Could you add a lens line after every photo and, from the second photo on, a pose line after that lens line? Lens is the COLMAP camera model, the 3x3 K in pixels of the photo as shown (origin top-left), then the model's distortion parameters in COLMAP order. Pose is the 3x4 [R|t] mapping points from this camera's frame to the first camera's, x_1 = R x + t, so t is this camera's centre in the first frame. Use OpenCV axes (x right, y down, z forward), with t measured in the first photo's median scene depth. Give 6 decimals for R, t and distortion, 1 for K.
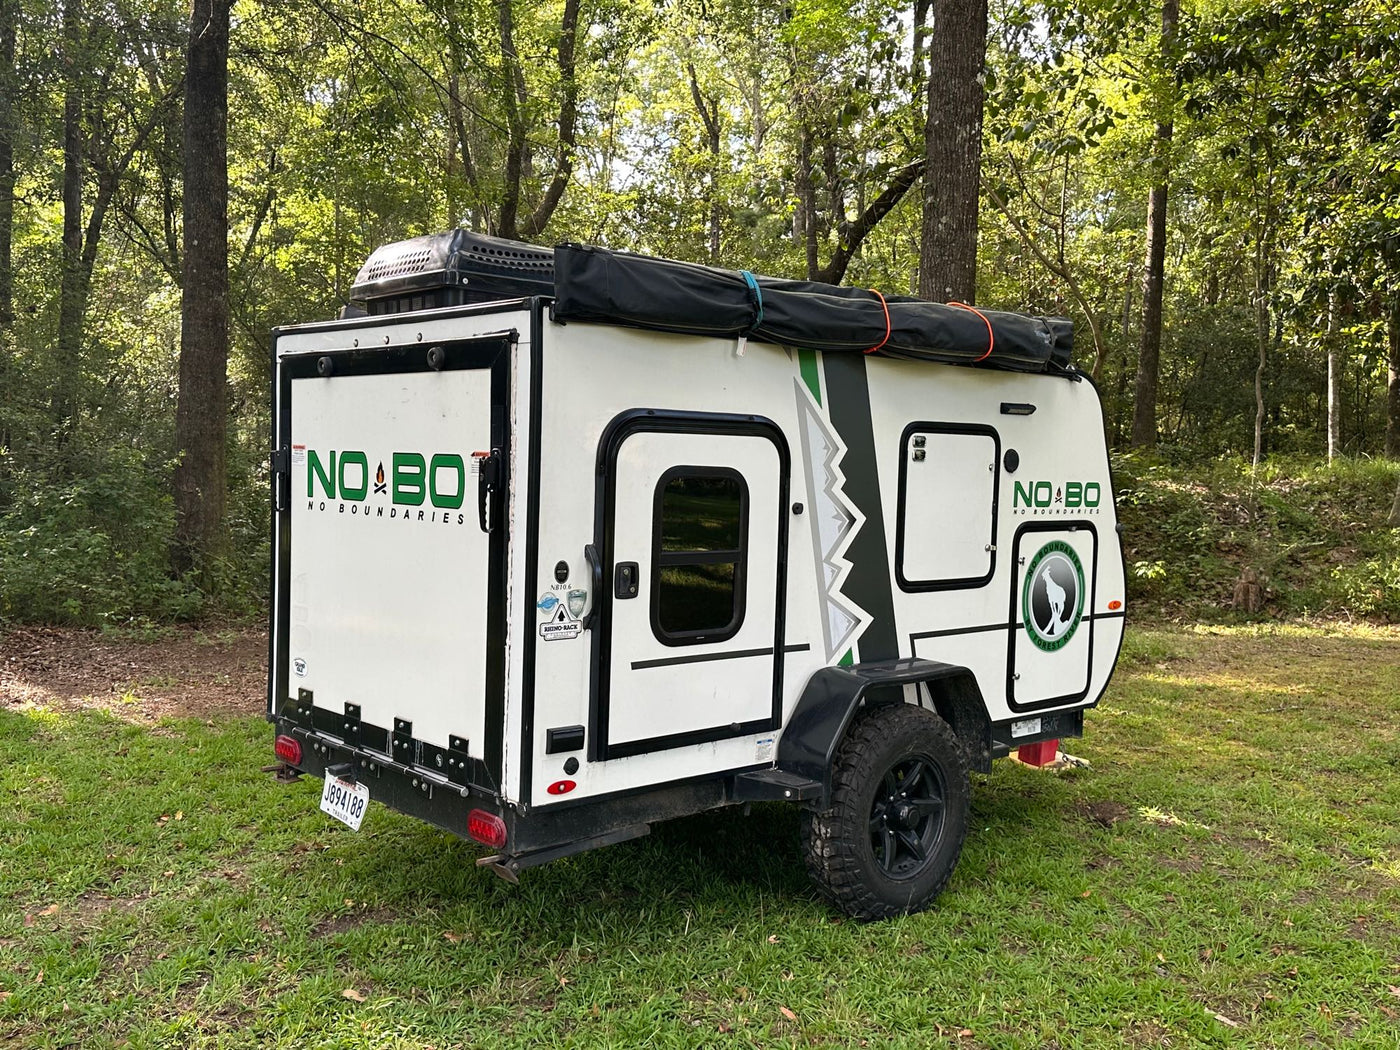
lens RADIAL K [[1296.4, 0, 695.0], [0, 1296.4, 530.3], [0, 0, 1]] dist [0.116480, -0.003261]
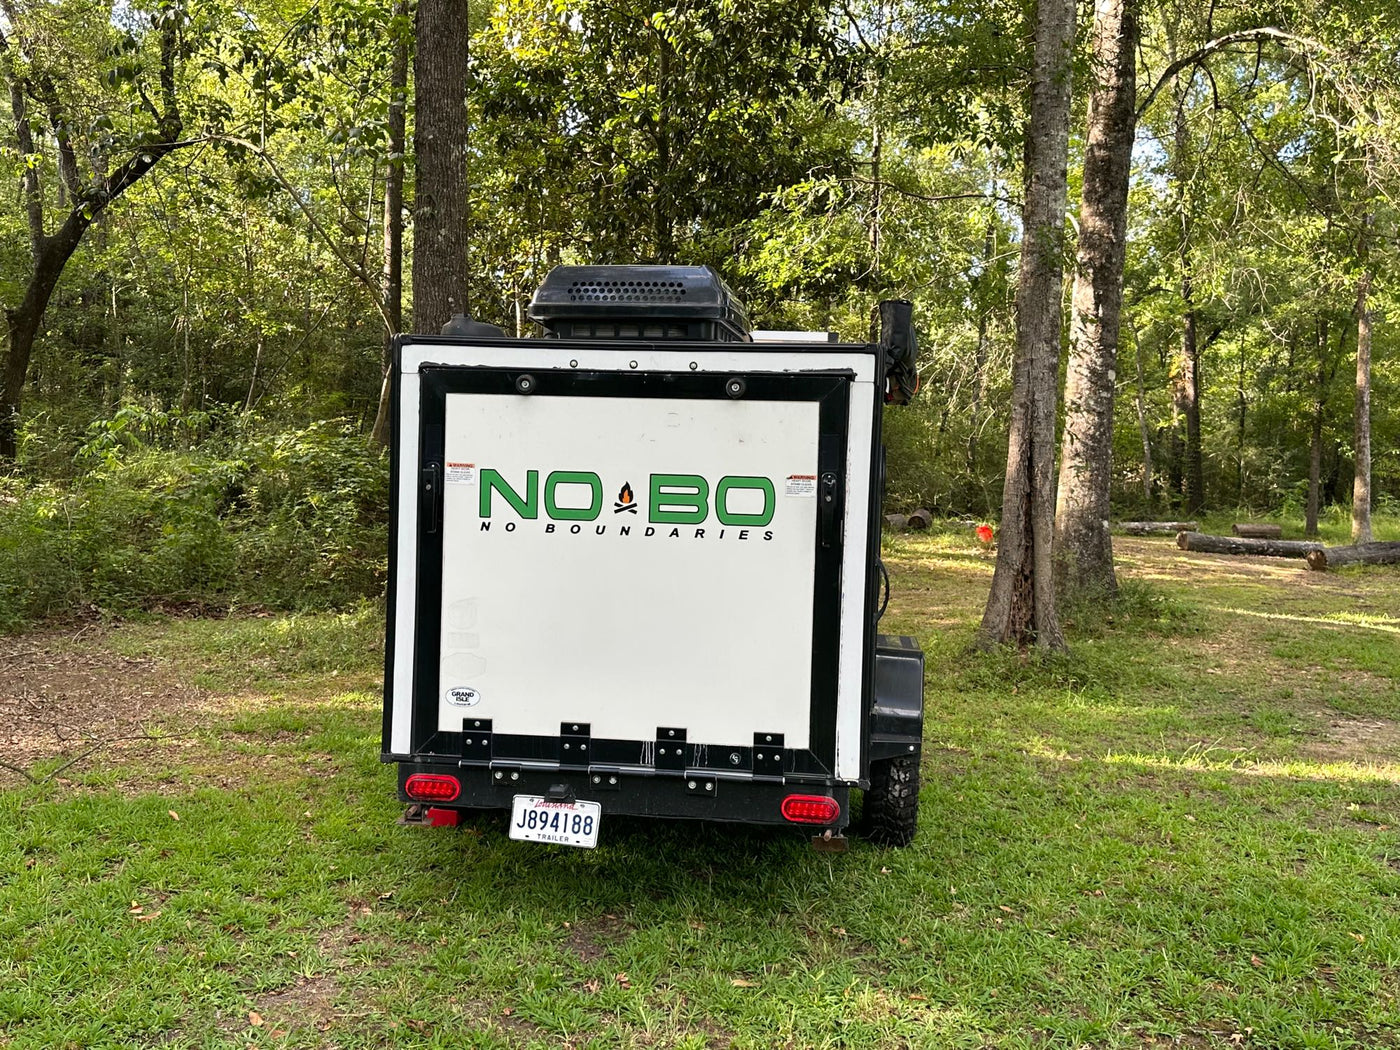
lens RADIAL K [[1296.4, 0, 695.0], [0, 1296.4, 530.3], [0, 0, 1]] dist [0.116480, -0.003261]
pose [[0.756662, -0.031377, 0.653053, -0.814668], [0.025295, 0.999505, 0.018715, -0.030457], [-0.653317, 0.002357, 0.757081, 0.180078]]
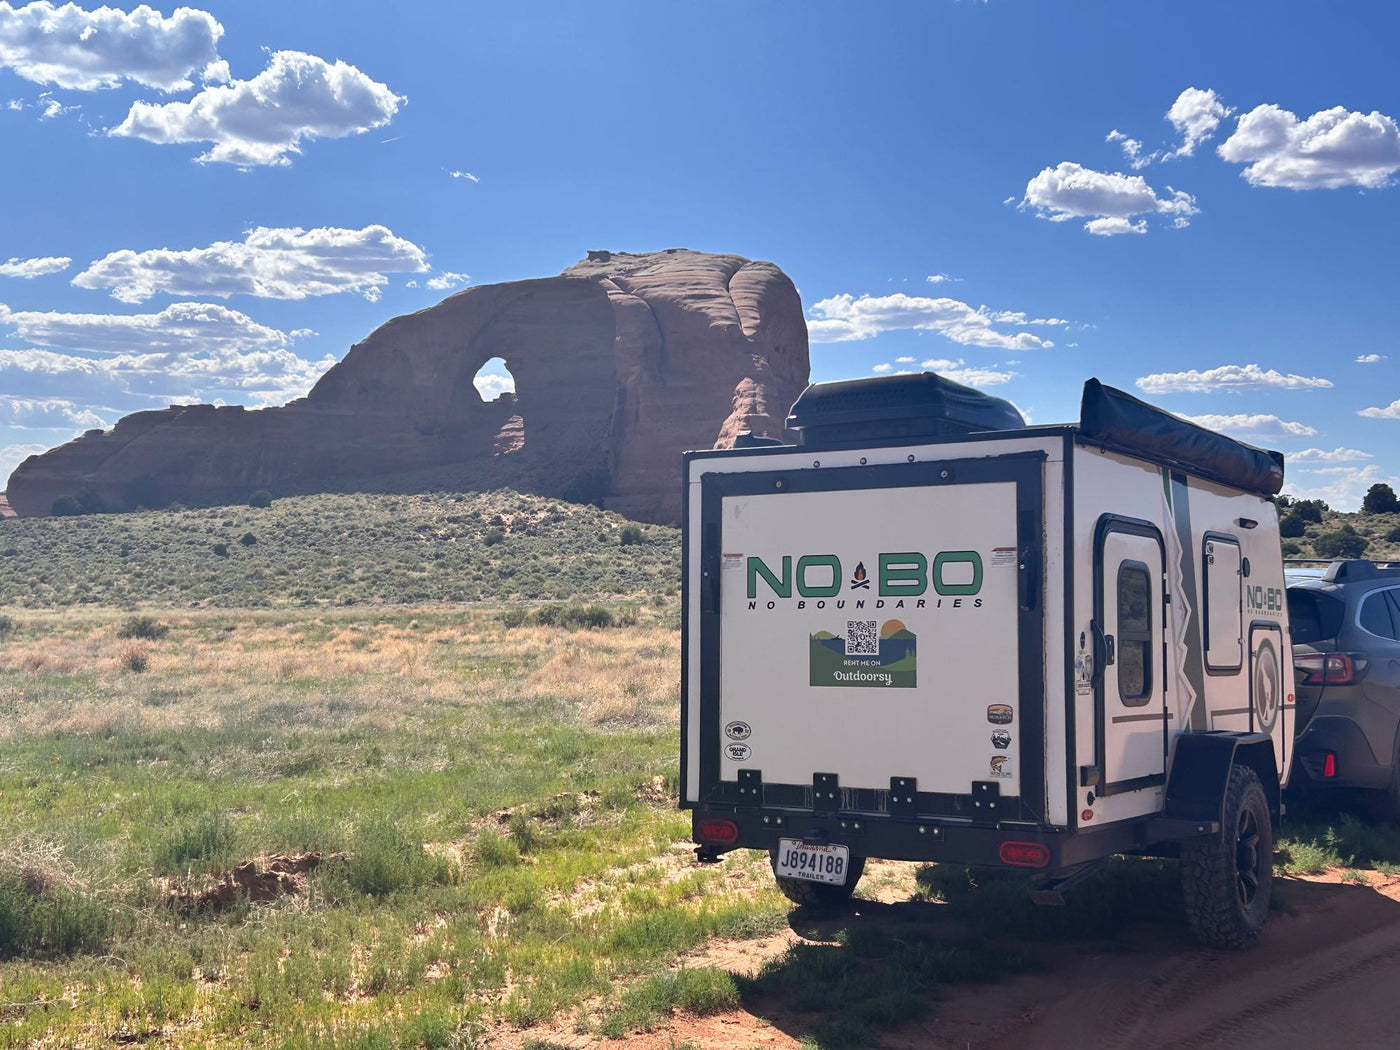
lens RADIAL K [[1746.3, 0, 699.5], [0, 1746.3, 549.6], [0, 0, 1]] dist [0.215611, -0.000848]
pose [[0.959718, -0.006357, 0.280895, -0.776769], [0.036130, 0.994236, -0.100942, 0.085924], [-0.278634, 0.107025, 0.954415, -0.448715]]
